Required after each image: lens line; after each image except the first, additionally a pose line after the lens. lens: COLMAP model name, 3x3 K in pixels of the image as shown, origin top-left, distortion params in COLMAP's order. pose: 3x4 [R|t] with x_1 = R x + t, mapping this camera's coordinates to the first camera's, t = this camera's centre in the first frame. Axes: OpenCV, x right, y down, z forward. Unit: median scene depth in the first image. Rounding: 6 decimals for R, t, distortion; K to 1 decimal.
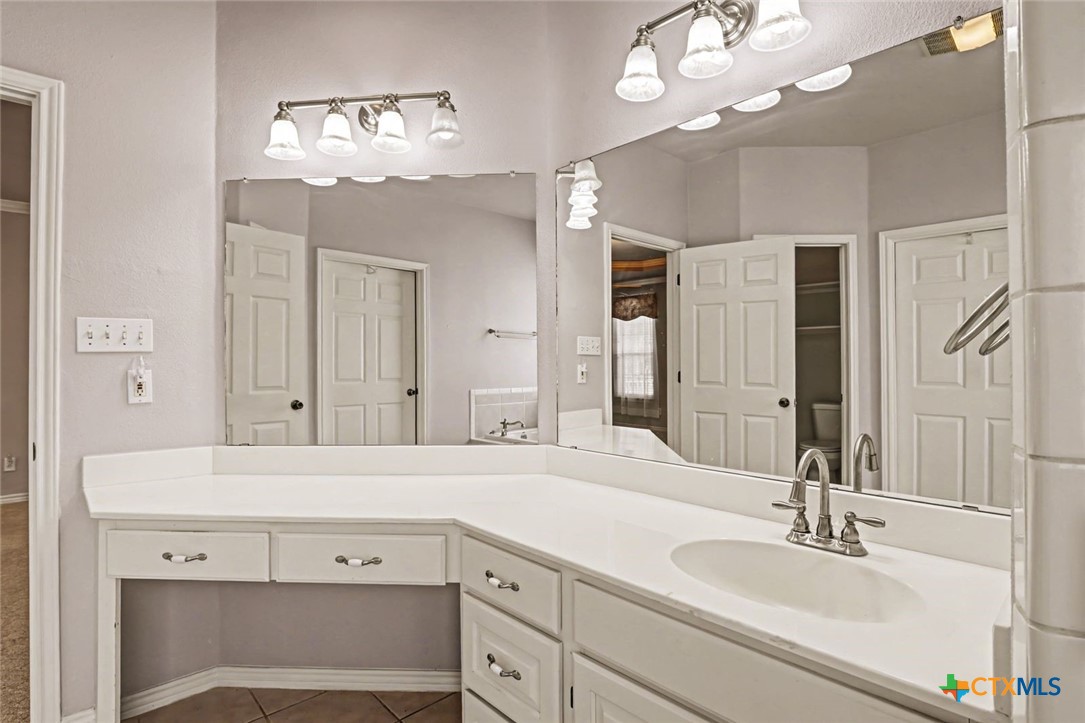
lens RADIAL K [[502.1, 0, 542.5], [0, 502.1, 361.5], [0, 0, 1]] dist [-0.028350, -0.000051]
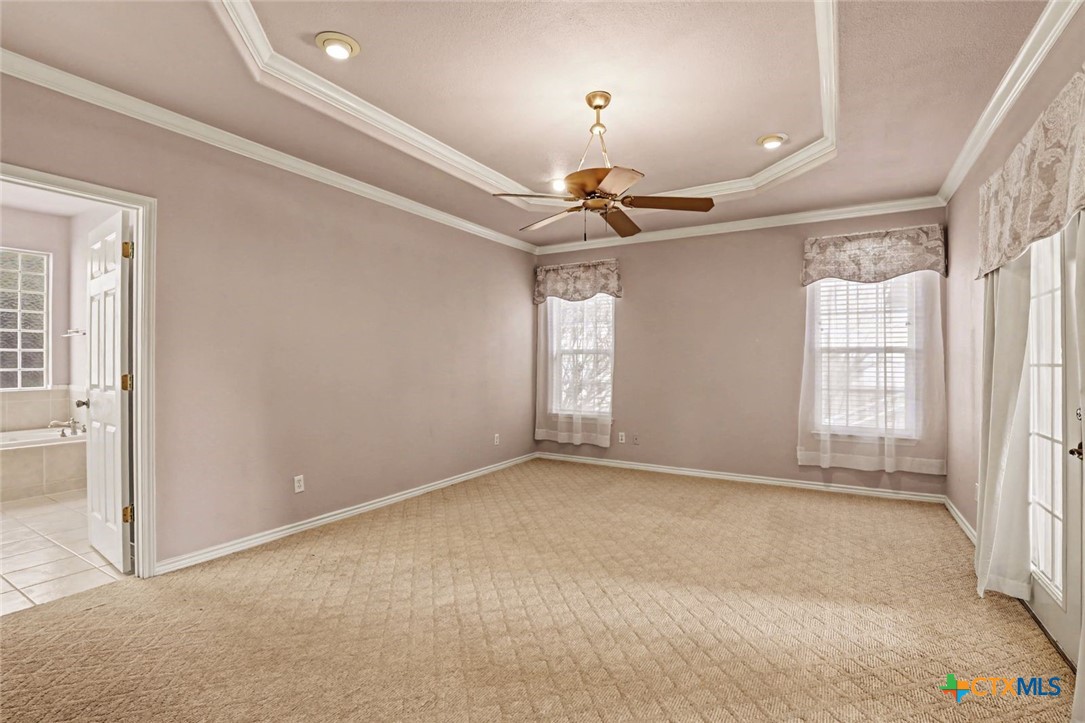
lens RADIAL K [[502.1, 0, 542.5], [0, 502.1, 361.5], [0, 0, 1]] dist [-0.028350, -0.000051]
pose [[0.835384, 0.002456, 0.549662, -0.364348], [-0.001828, 0.999997, -0.001689, -0.001865], [-0.549664, 0.000406, 0.835386, 0.751689]]
